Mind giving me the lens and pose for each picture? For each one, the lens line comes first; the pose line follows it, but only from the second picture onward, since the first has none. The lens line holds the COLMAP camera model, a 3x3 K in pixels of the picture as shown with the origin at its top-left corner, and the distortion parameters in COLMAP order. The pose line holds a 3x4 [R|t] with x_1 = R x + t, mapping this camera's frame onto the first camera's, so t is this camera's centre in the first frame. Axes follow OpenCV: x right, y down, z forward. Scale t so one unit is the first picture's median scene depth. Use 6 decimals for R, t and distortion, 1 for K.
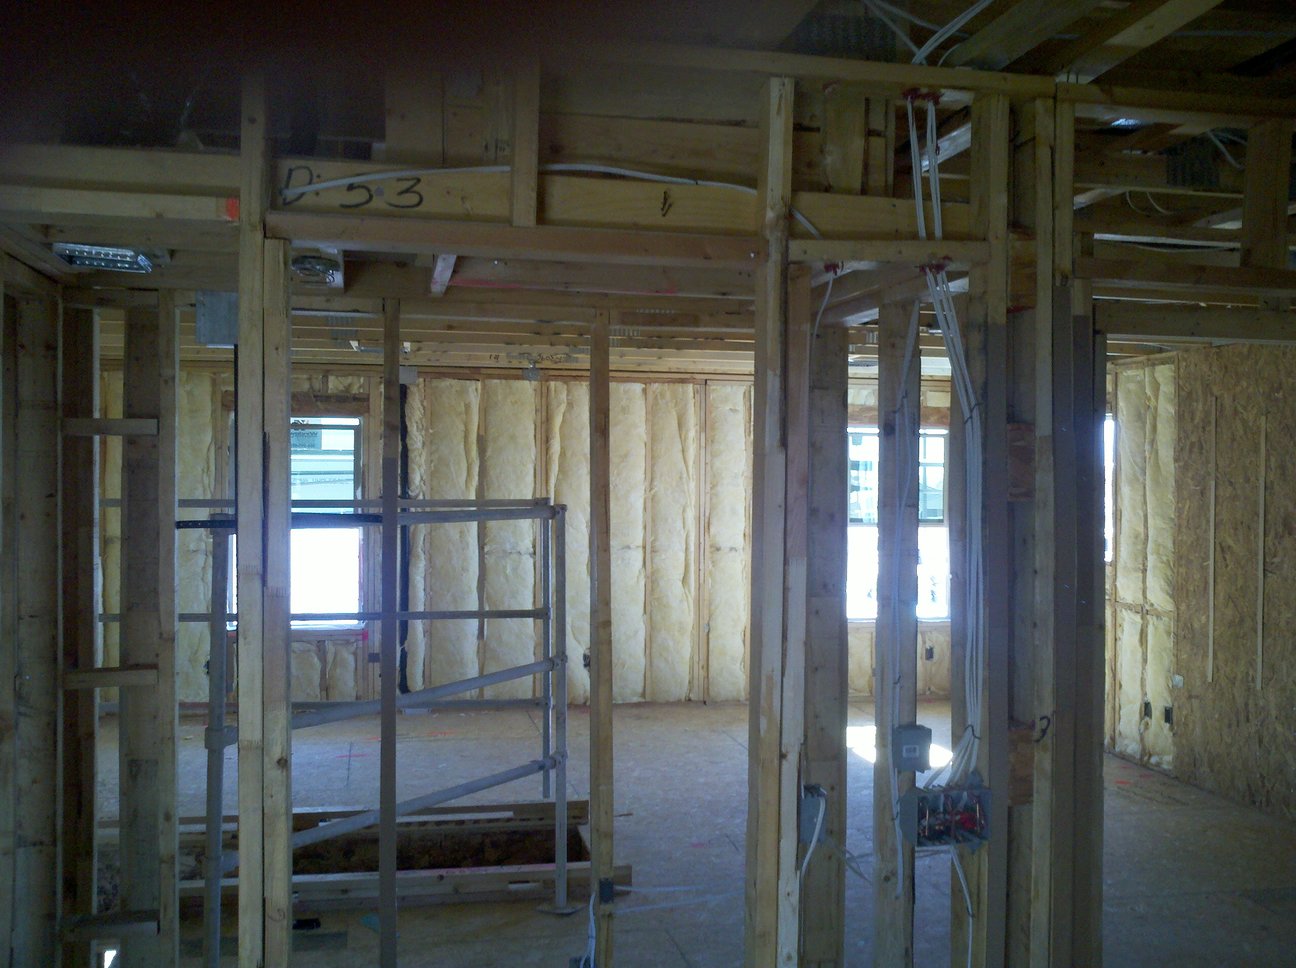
lens RADIAL K [[1262.5, 0, 651.6], [0, 1262.5, 481.0], [0, 0, 1]] dist [0.003495, 0.000000]
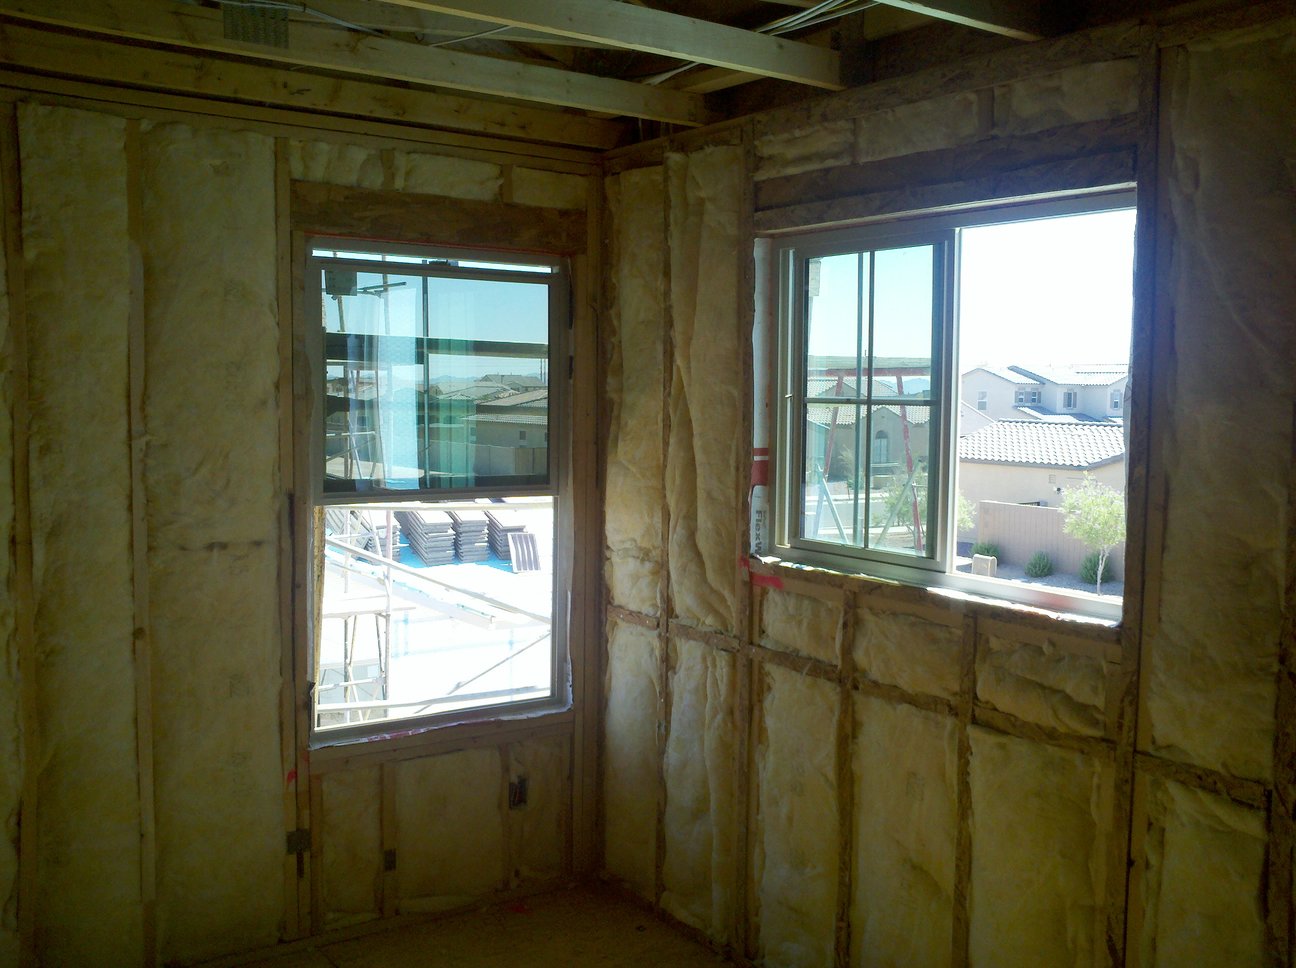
lens RADIAL K [[1262.5, 0, 649.4], [0, 1262.5, 479.5], [0, 0, 1]] dist [0.003495, 0.000000]
pose [[0.921269, -0.020490, 0.388385, 0.098572], [-0.007054, 0.997567, 0.069362, 0.001542], [-0.388861, -0.066641, 0.918883, 0.603315]]
